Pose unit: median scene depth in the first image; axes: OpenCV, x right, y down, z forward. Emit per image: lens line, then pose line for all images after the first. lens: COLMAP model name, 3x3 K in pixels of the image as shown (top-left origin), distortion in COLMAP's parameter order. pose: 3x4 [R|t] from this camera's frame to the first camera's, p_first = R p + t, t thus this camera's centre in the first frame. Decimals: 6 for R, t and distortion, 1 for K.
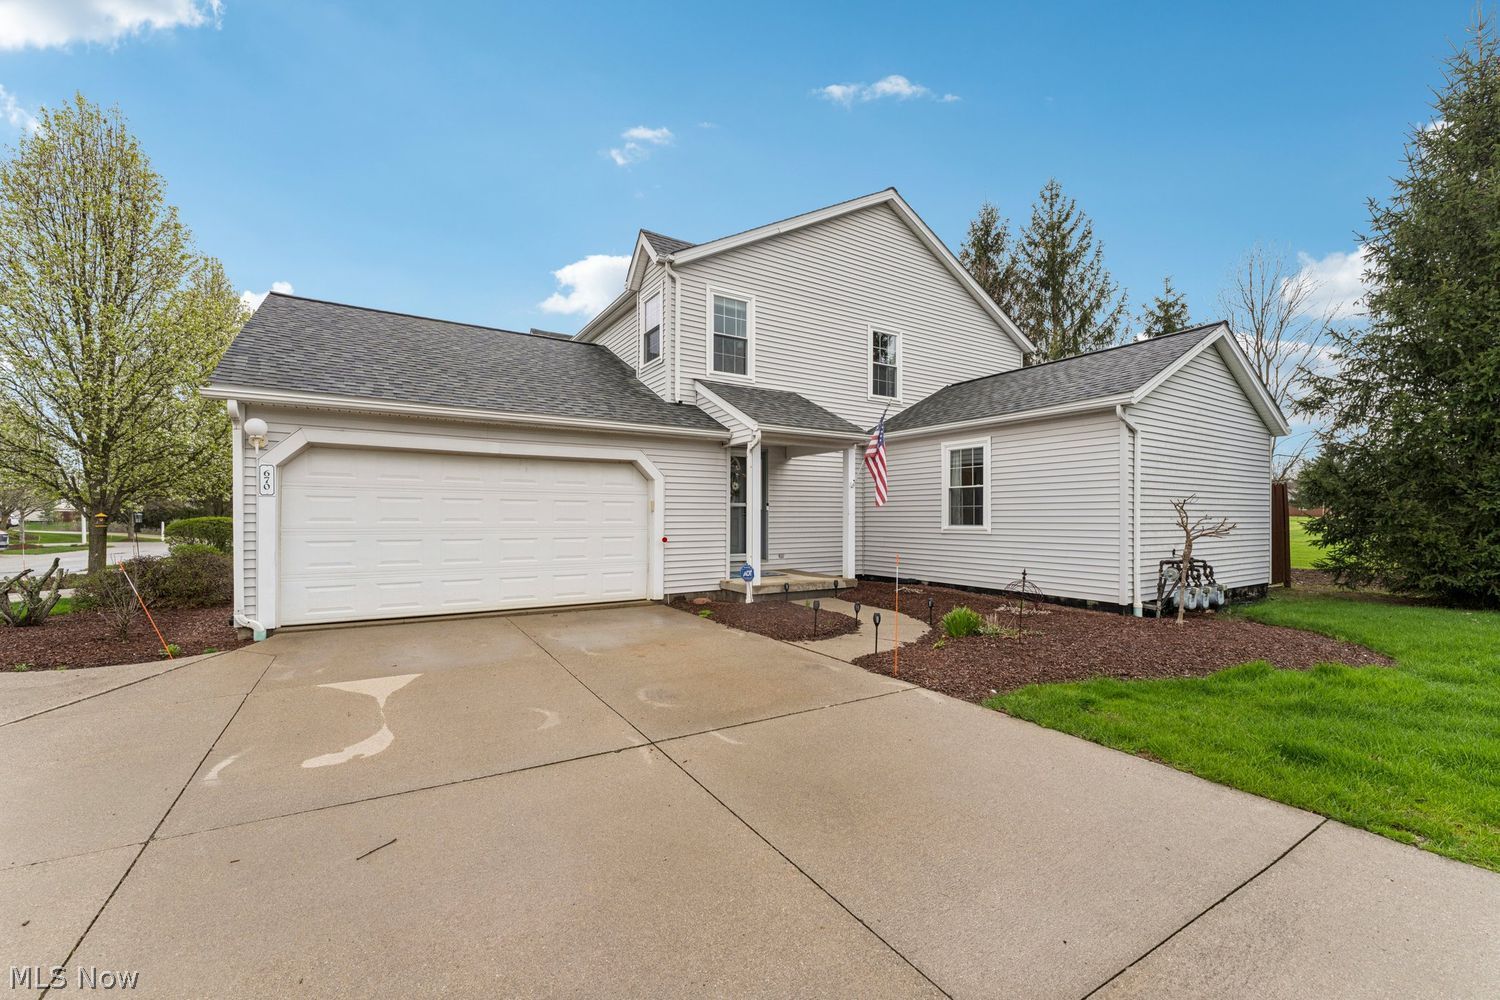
lens RADIAL K [[607.2, 0, 754.0], [0, 607.2, 509.2], [0, 0, 1]] dist [0.001035, 0.000002]
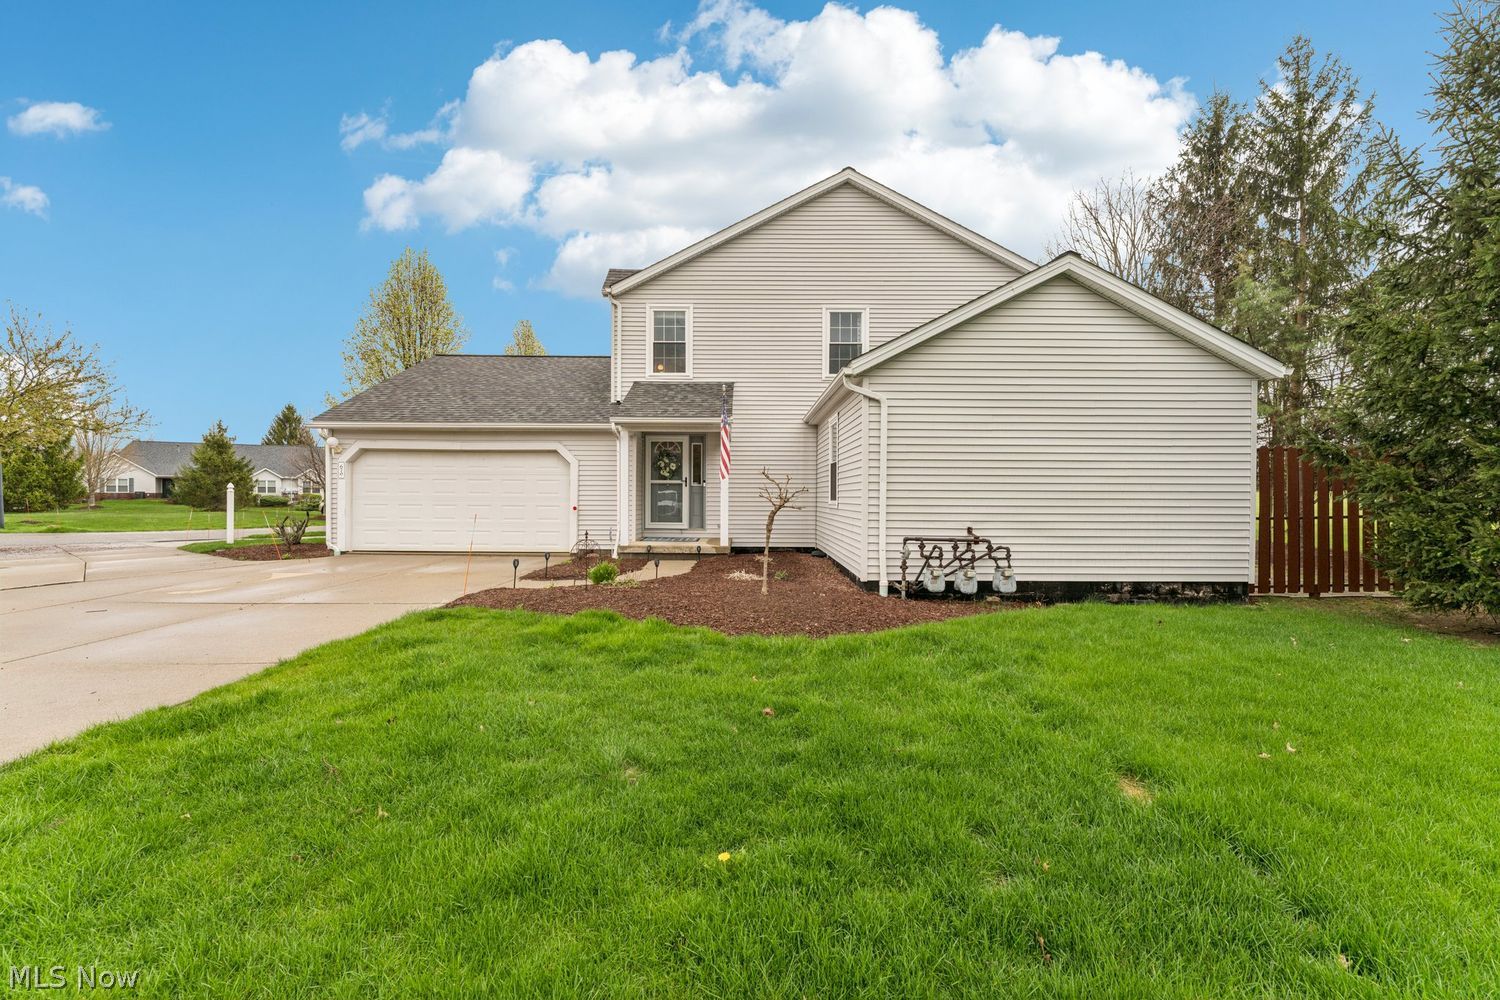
lens RADIAL K [[607.2, 0, 751.1], [0, 607.2, 492.6], [0, 0, 1]] dist [0.001035, 0.000002]
pose [[0.845001, 0.000176, -0.534765, 0.874473], [0.001316, 0.999996, 0.002408, 0.012292], [0.534764, -0.002738, 0.844997, 0.080461]]
